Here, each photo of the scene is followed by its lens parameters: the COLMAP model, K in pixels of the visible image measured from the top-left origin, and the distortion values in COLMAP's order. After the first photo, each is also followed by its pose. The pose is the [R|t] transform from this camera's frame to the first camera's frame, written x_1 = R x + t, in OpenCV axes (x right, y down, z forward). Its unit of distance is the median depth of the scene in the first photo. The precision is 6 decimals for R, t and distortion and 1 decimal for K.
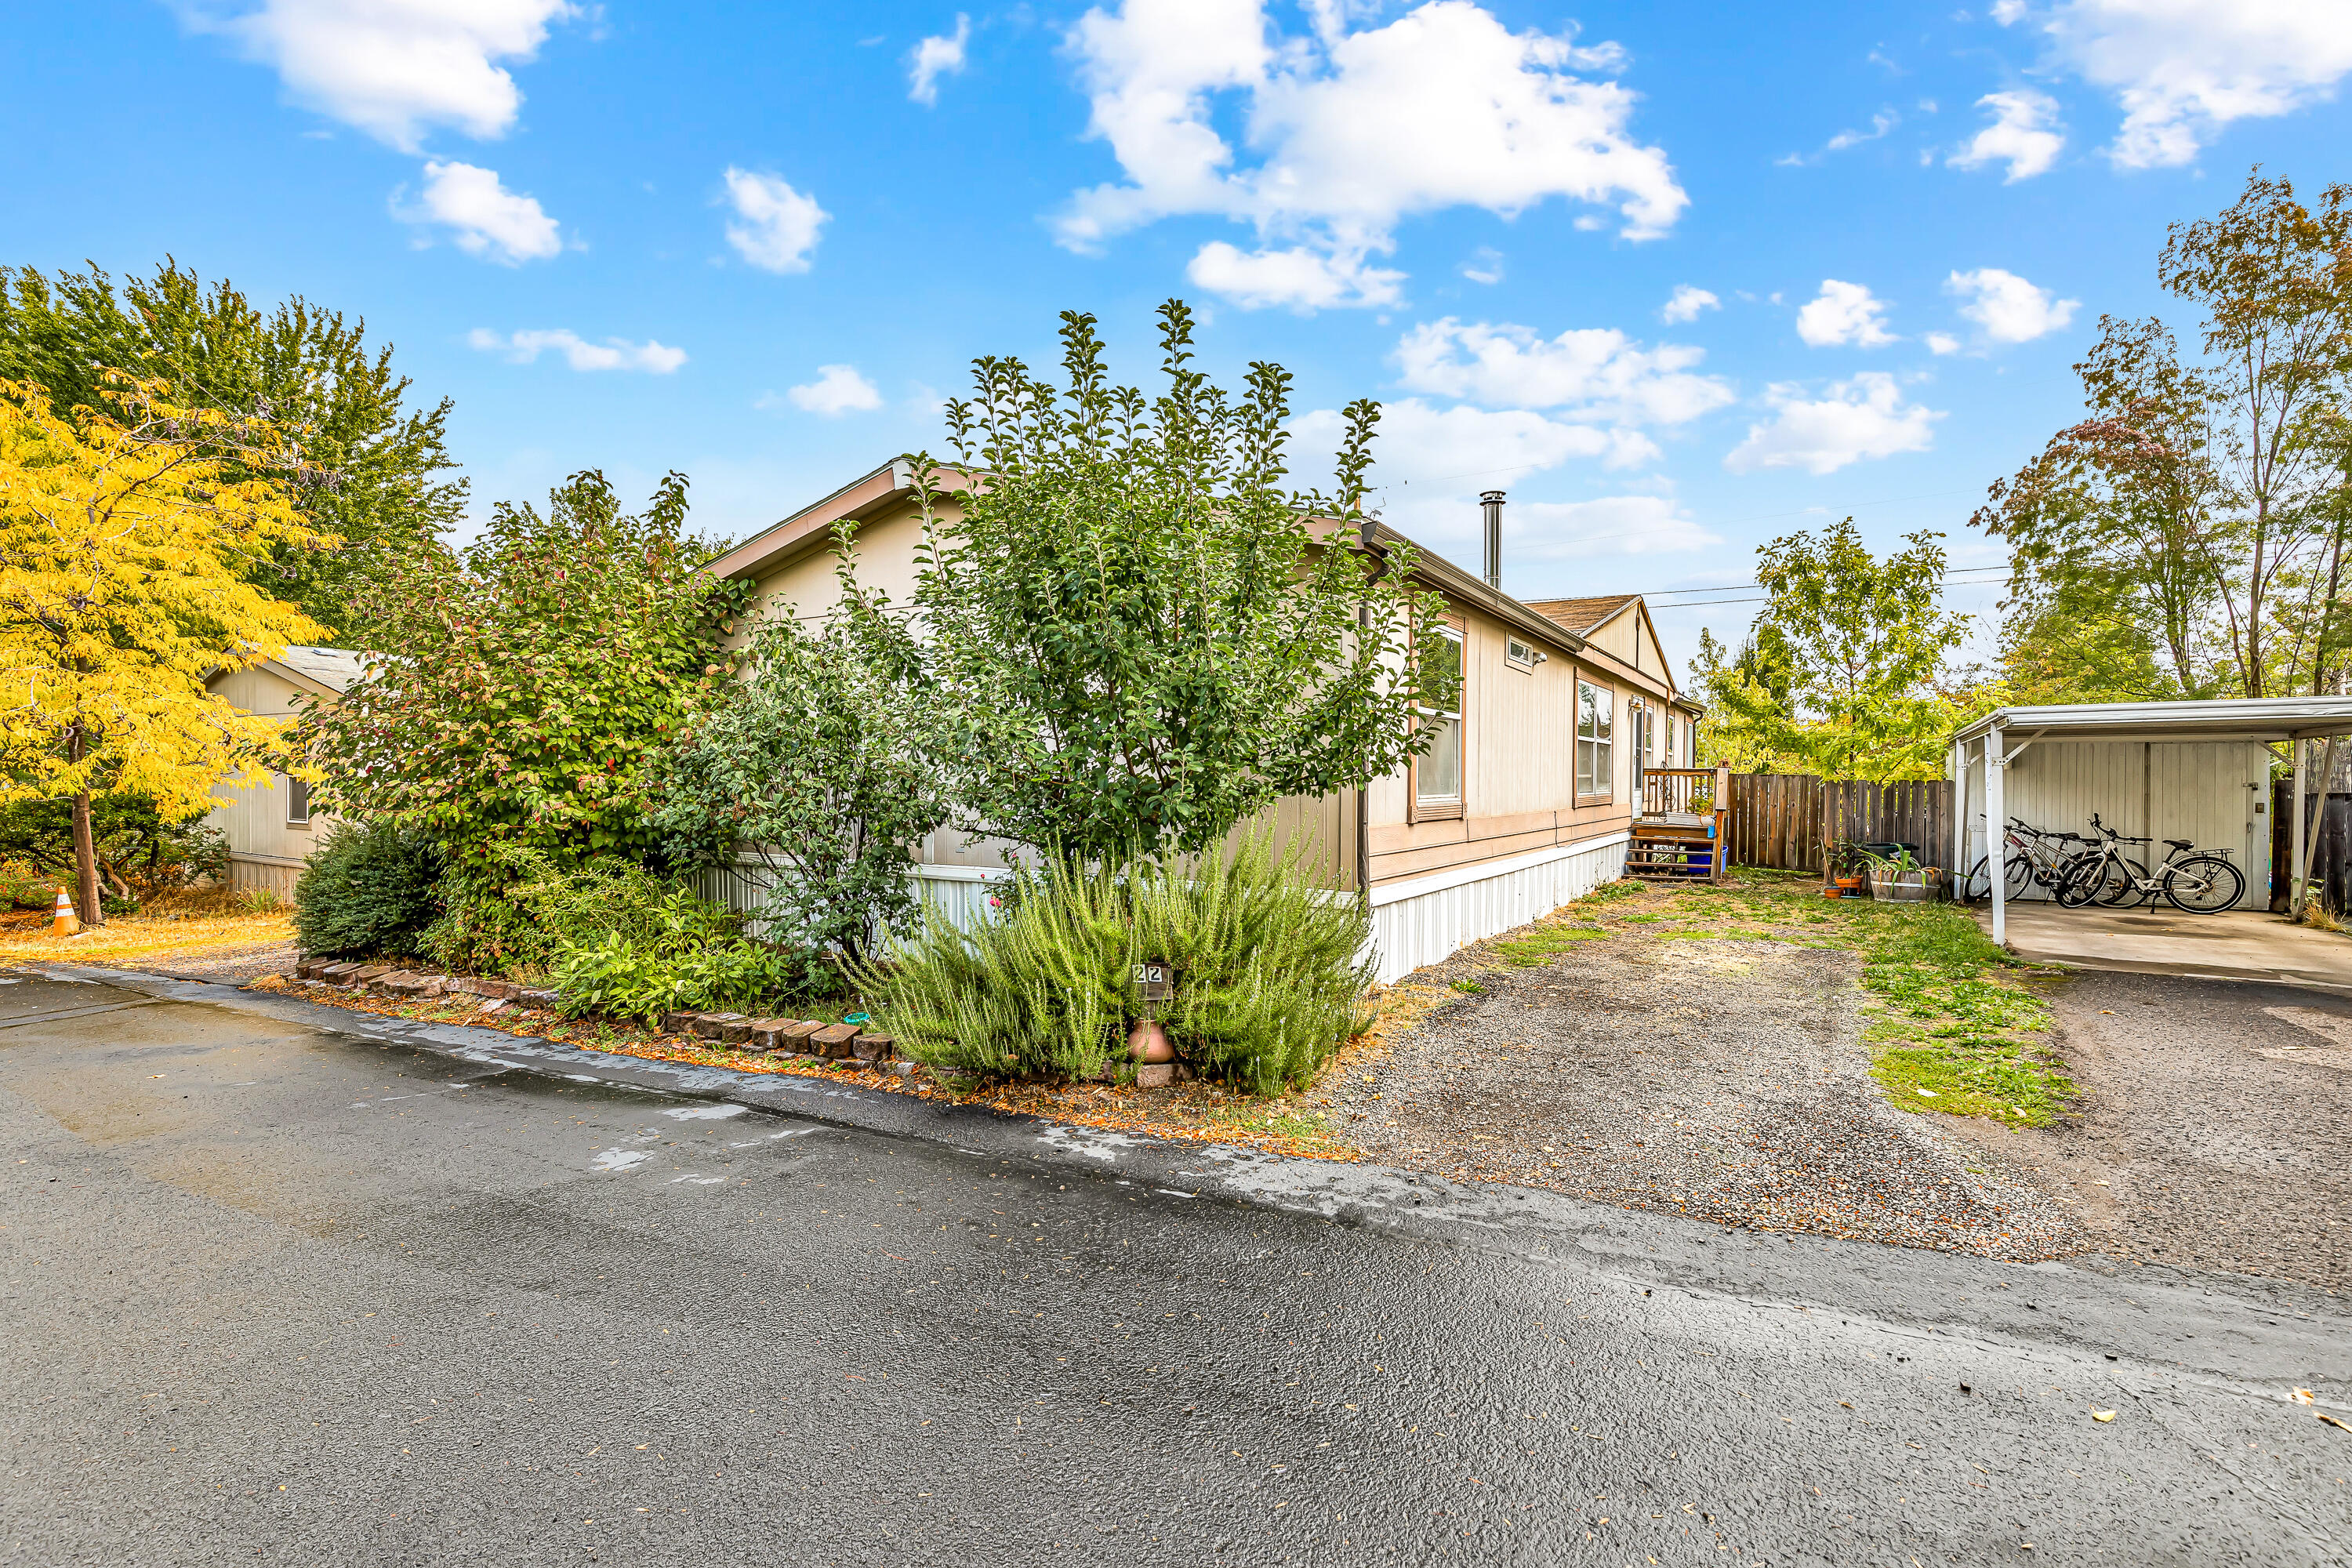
lens RADIAL K [[1093.7, 0, 1161.9], [0, 1093.7, 779.1], [0, 0, 1]] dist [0.008636, 0.000412]
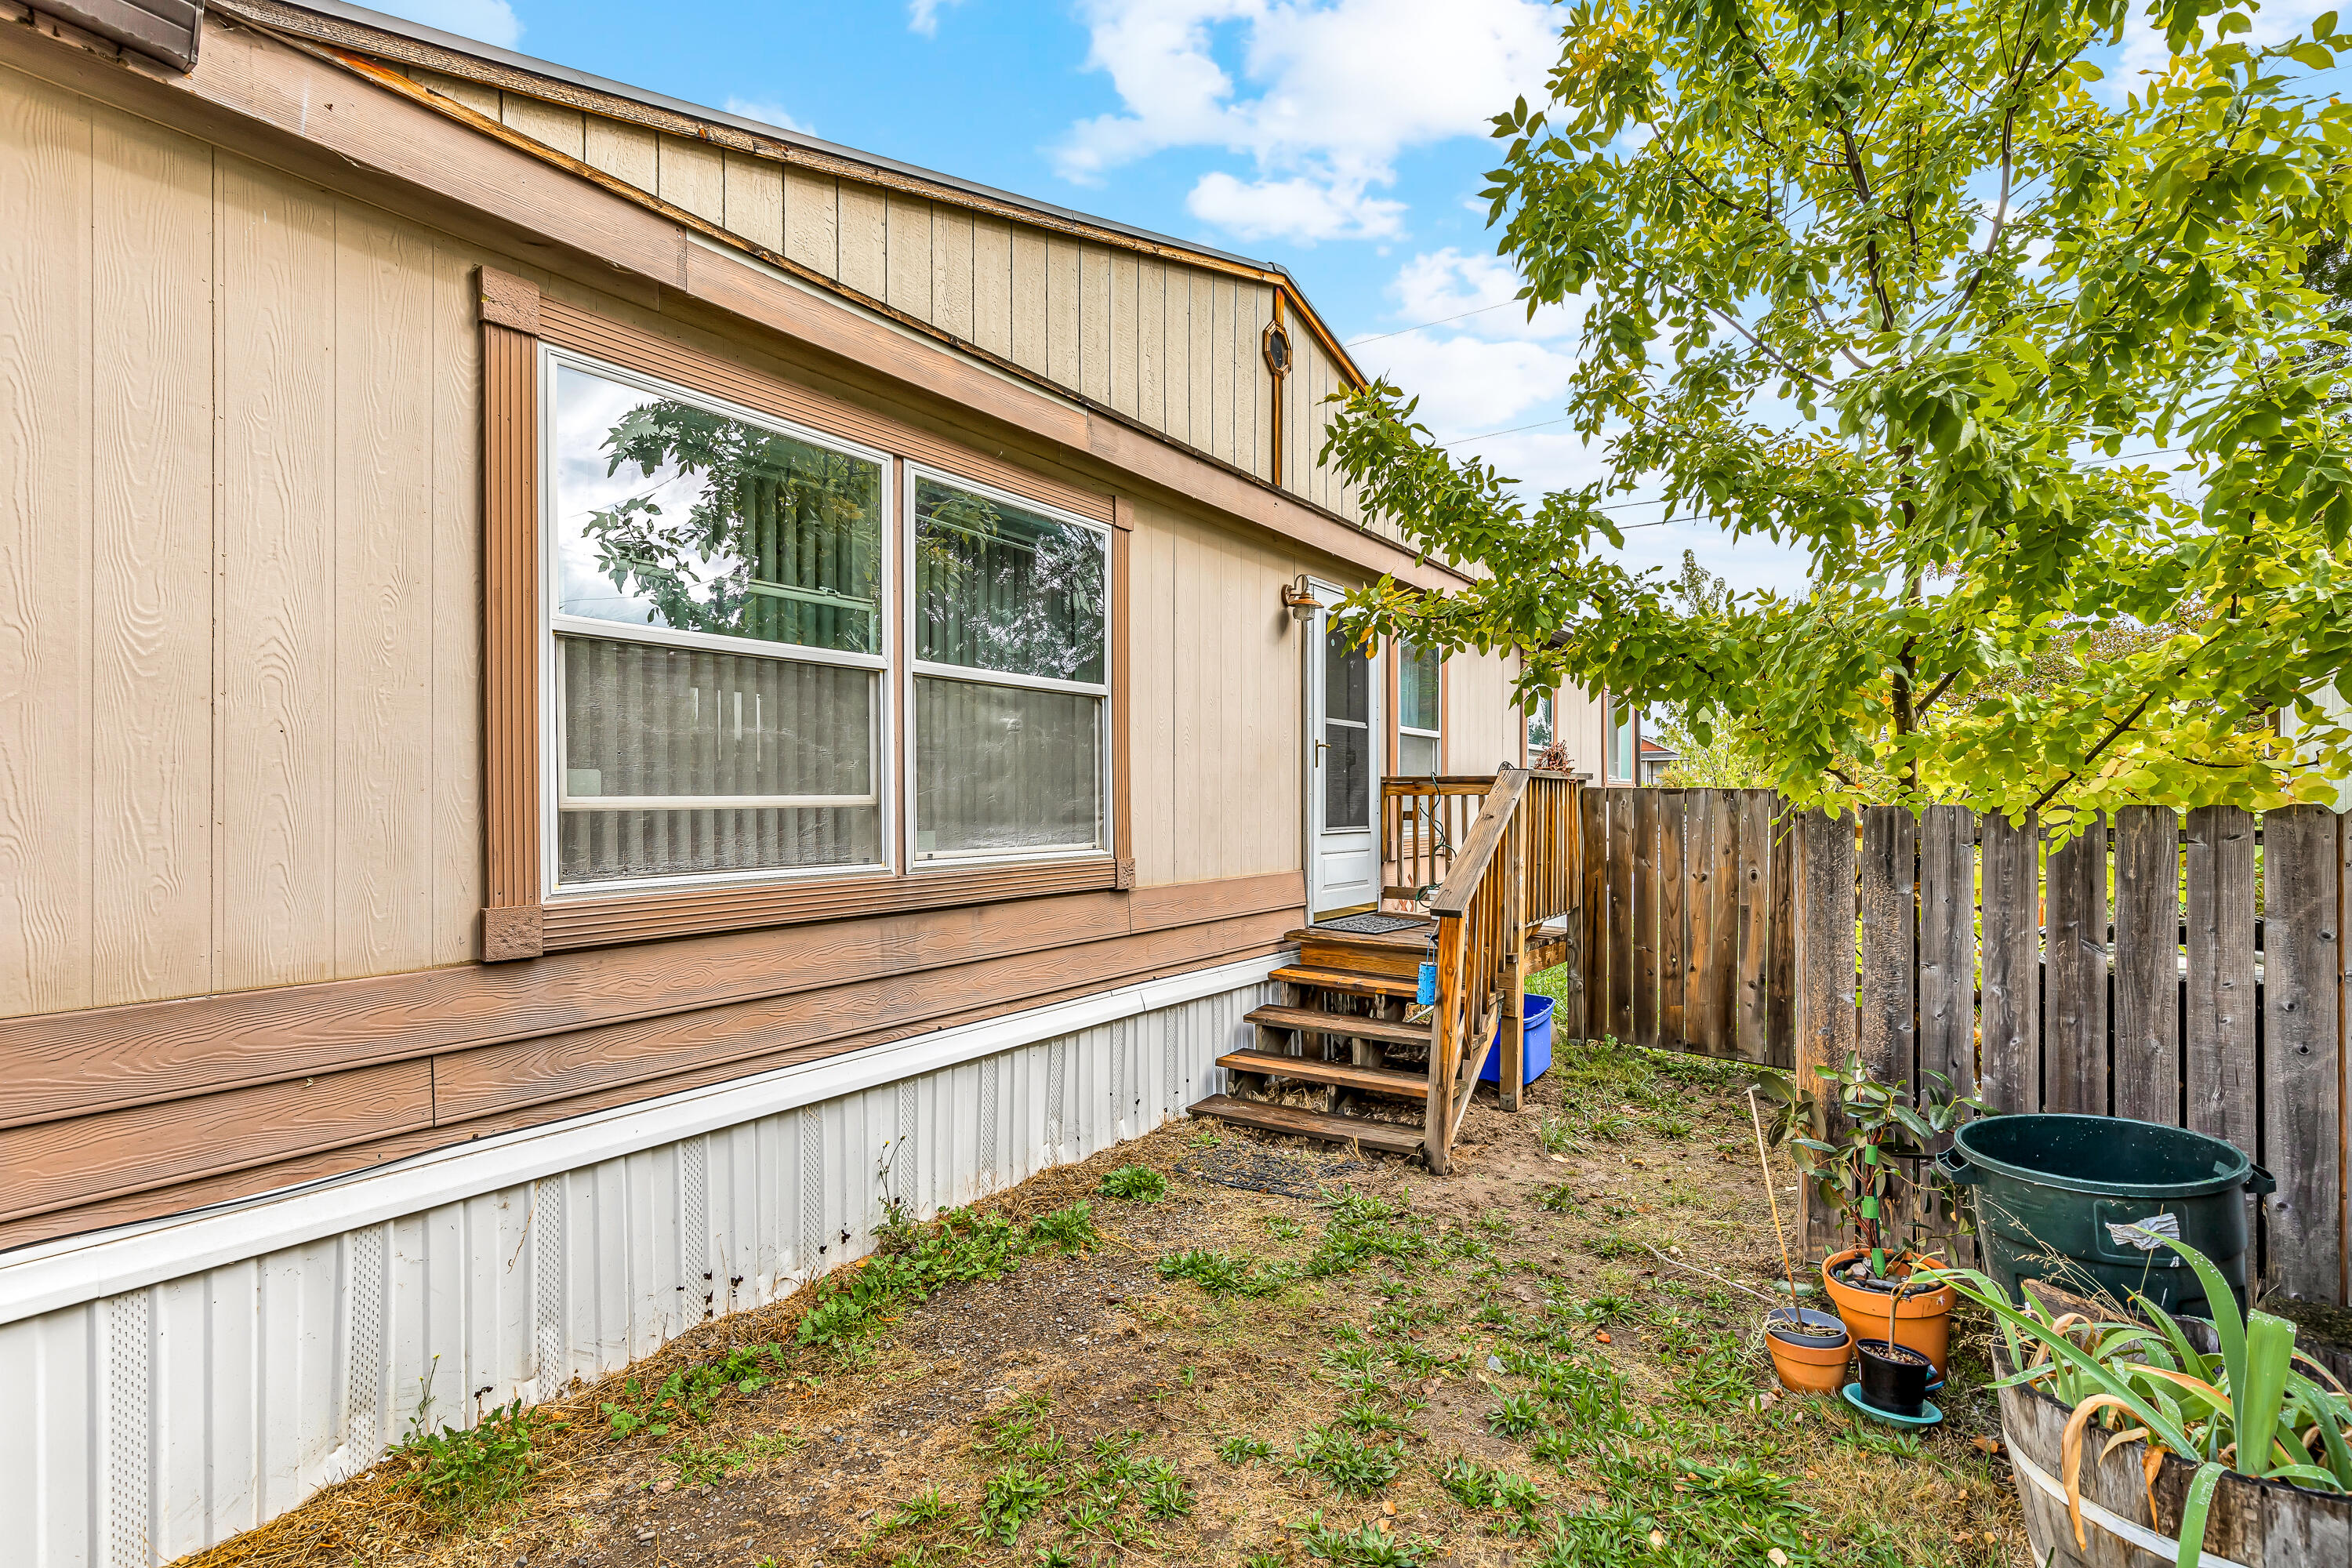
lens RADIAL K [[1093.7, 0, 1181.9], [0, 1093.7, 791.4], [0, 0, 1]] dist [0.008636, 0.000412]
pose [[0.998551, -0.011466, -0.052570, 0.476859], [0.010928, 0.999885, -0.010519, -0.001532], [0.052684, 0.009929, 0.998562, 0.741763]]
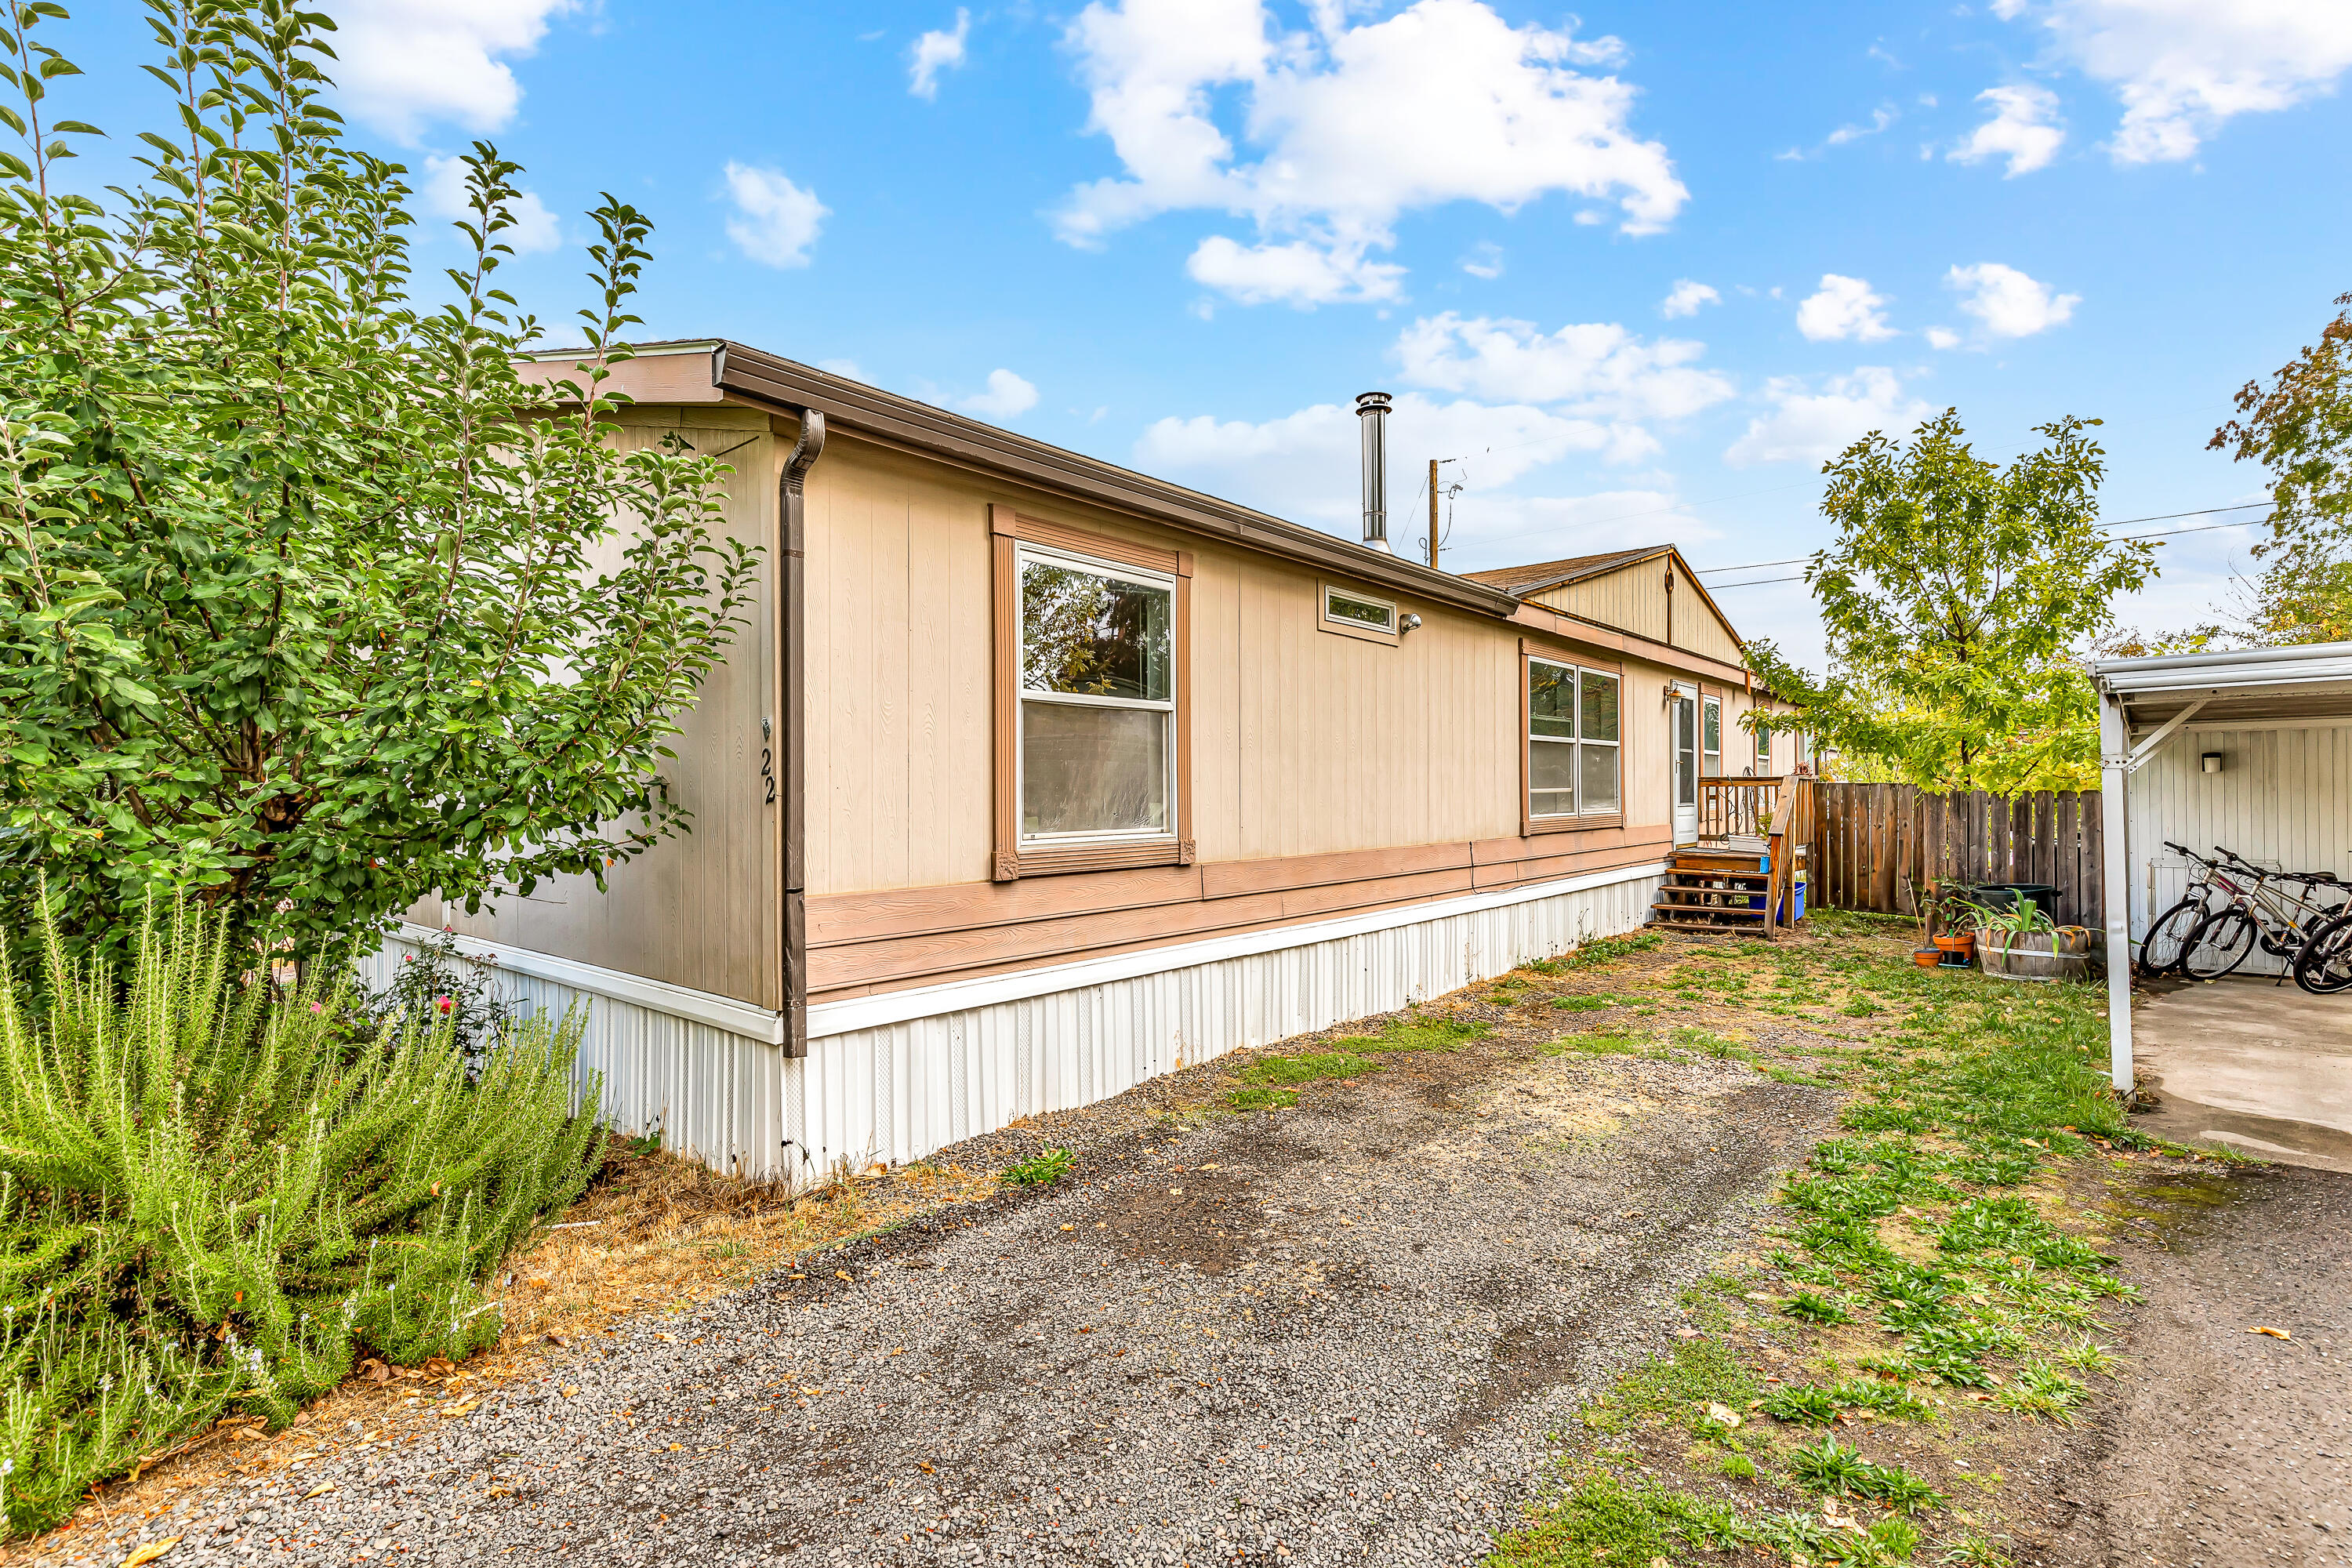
lens RADIAL K [[1093.7, 0, 1167.6], [0, 1093.7, 783.3], [0, 0, 1]] dist [0.008636, 0.000412]
pose [[0.987794, -0.014371, -0.155099, 0.238873], [0.012987, 0.999866, -0.009933, -0.003551], [0.155221, 0.007797, 0.987849, 0.239088]]
